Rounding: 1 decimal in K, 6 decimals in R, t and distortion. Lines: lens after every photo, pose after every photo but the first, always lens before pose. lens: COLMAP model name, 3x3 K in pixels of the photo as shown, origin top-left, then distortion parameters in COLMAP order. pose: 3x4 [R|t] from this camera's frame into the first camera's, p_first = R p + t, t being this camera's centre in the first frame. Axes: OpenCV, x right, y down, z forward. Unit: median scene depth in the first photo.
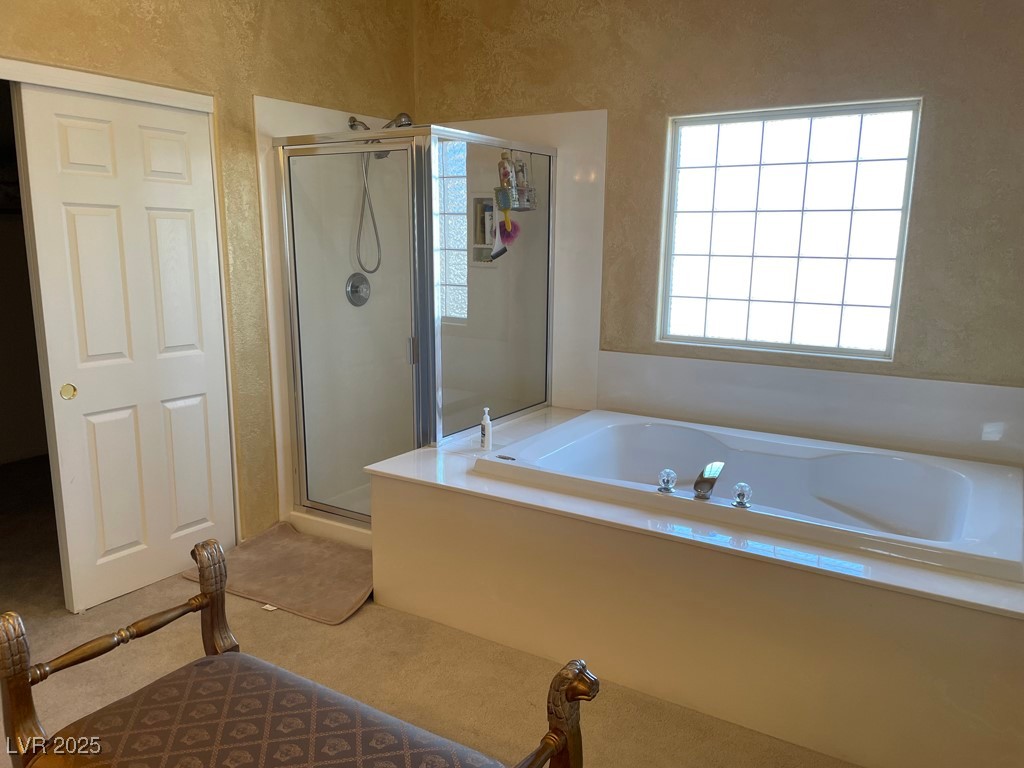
lens RADIAL K [[802.5, 0, 501.5], [0, 802.5, 380.7], [0, 0, 1]] dist [0.092190, -0.126223]
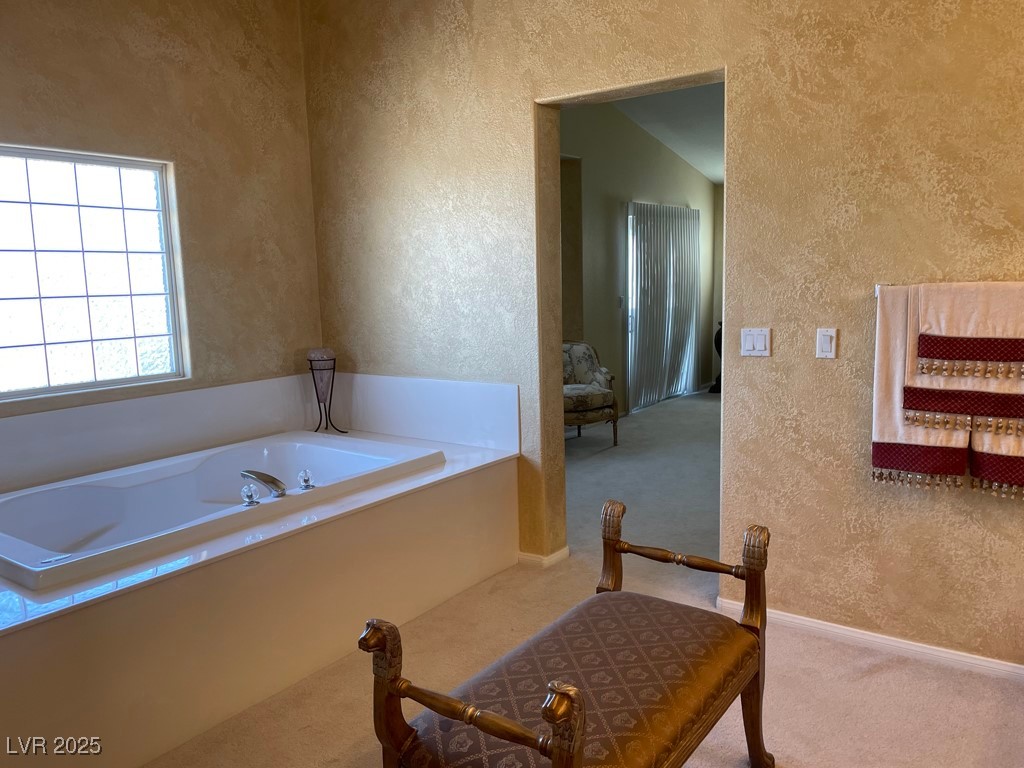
lens RADIAL K [[811.1, 0, 512.0], [0, 811.1, 384.0], [0, 0, 1]] dist [0.134787, -0.143908]
pose [[0.056388, -0.153038, 0.986610, -0.893651], [0.202514, 0.969394, 0.138793, -0.110590], [-0.977655, 0.191976, 0.085655, 0.546547]]
